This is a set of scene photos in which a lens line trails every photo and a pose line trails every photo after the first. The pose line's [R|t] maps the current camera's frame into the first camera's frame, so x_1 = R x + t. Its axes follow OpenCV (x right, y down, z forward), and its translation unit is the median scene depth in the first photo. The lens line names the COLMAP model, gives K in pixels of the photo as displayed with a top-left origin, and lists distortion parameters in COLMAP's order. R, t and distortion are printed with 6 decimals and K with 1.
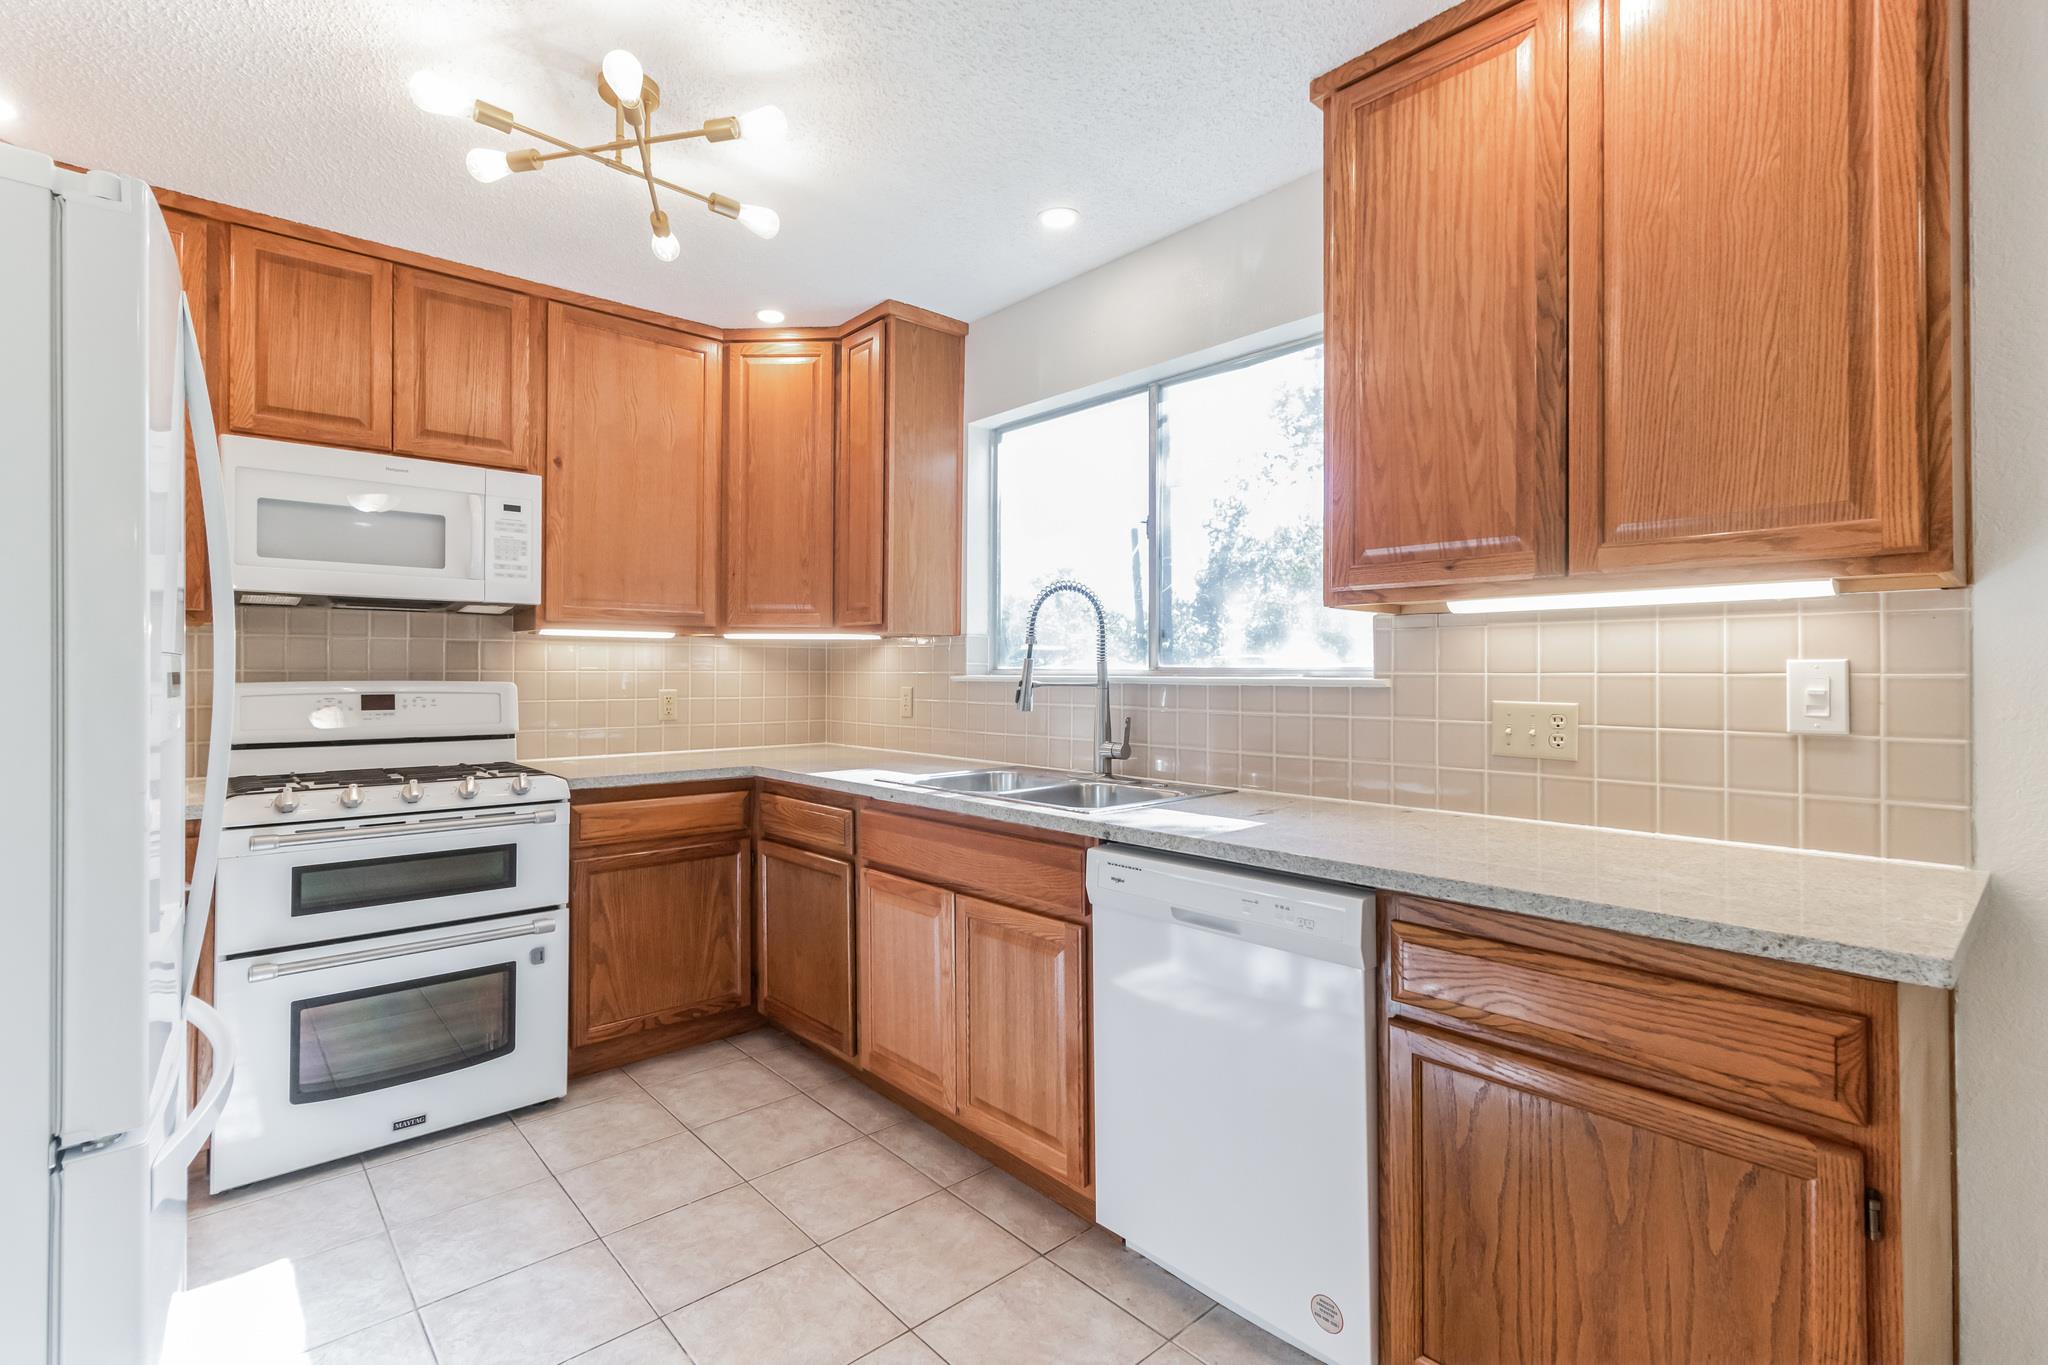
lens RADIAL K [[937.0, 0, 1017.0], [0, 937.0, 665.5], [0, 0, 1]] dist [0.002785, 0.000315]
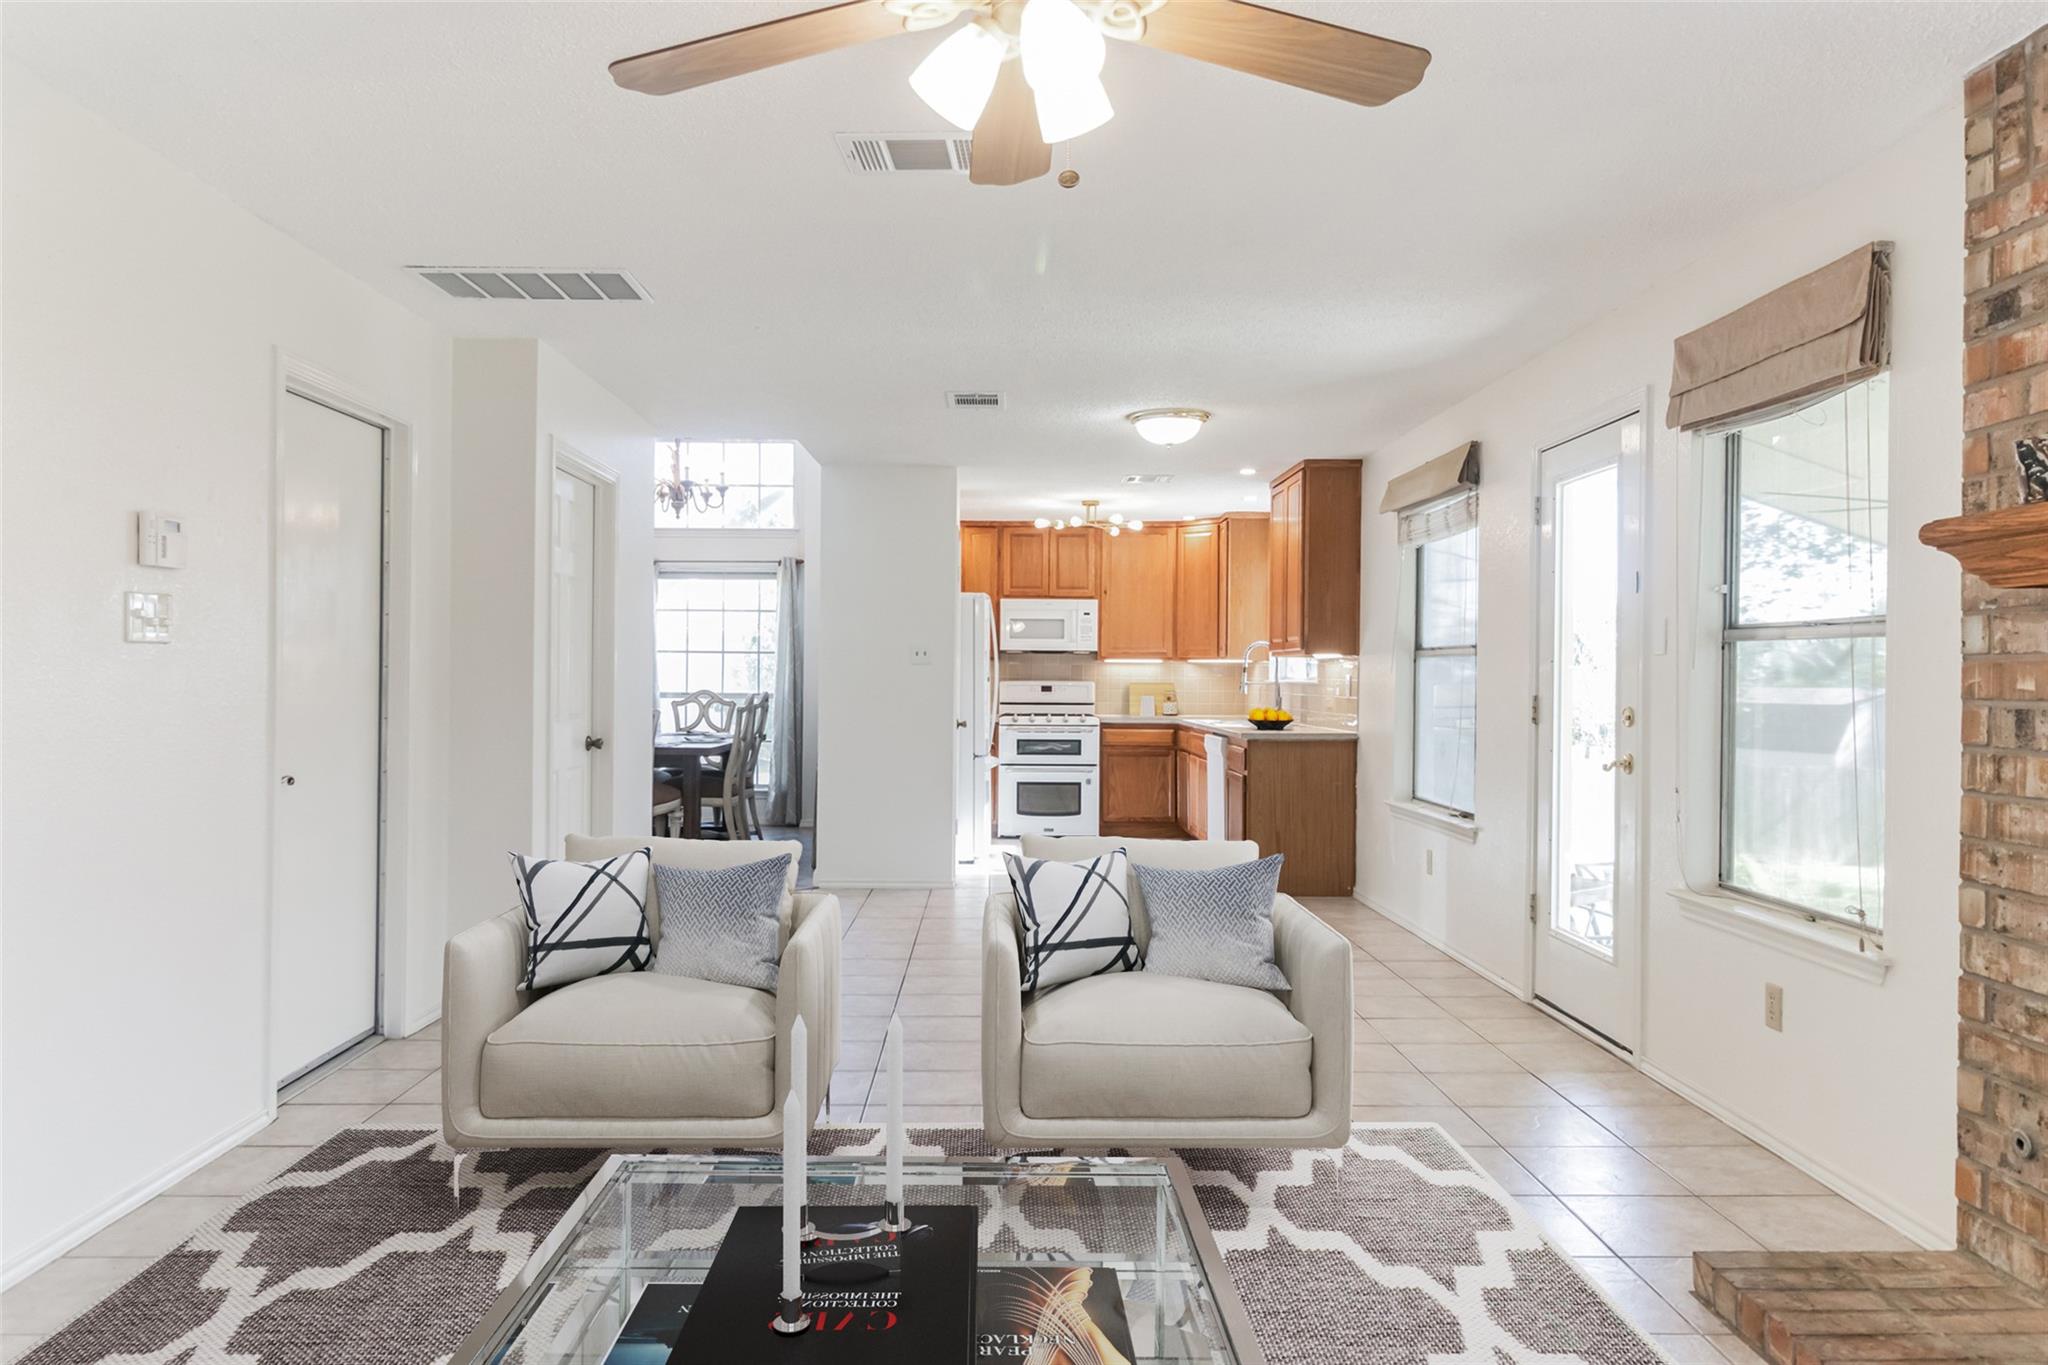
lens RADIAL K [[1397.0, 0, 1024.0], [0, 1397.0, 682.5], [0, 0, 1]] dist [-0.001942, 0.000406]
pose [[0.761472, 0.005100, -0.648178, 1.939782], [0.000611, 0.999963, 0.008586, -0.013891], [0.648197, -0.006934, 0.761441, -2.169973]]
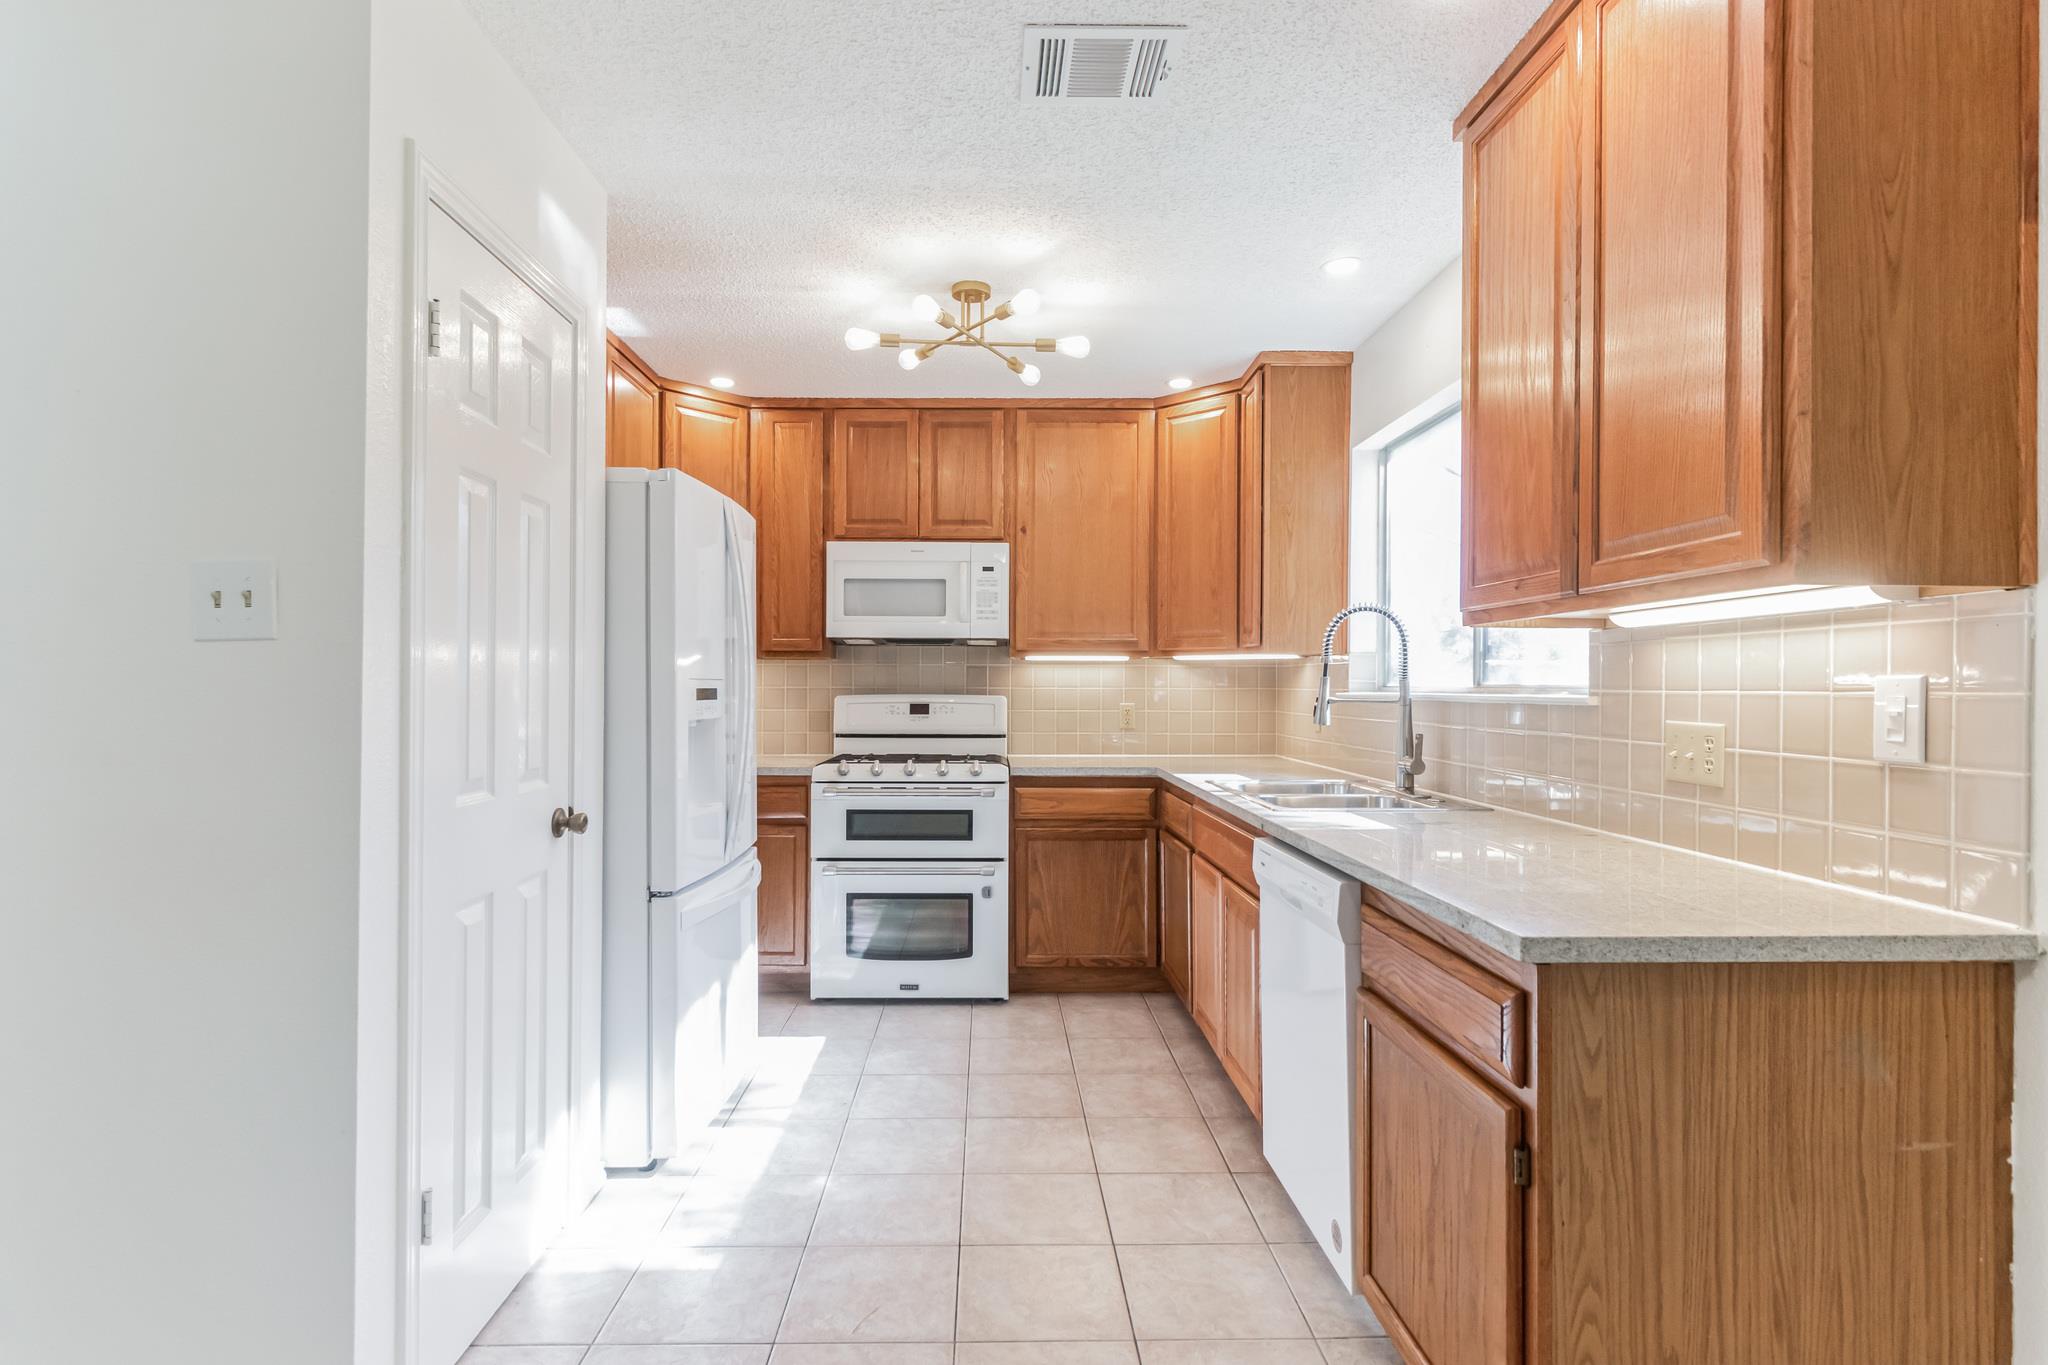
lens RADIAL K [[1038.7, 0, 1016.3], [0, 1038.7, 686.5], [0, 0, 1]] dist [-0.000660, -0.000037]
pose [[0.764690, -0.000005, -0.644398, 0.505274], [0.003087, 0.999989, 0.003655, -0.001468], [0.644391, -0.004785, 0.764681, -0.146249]]
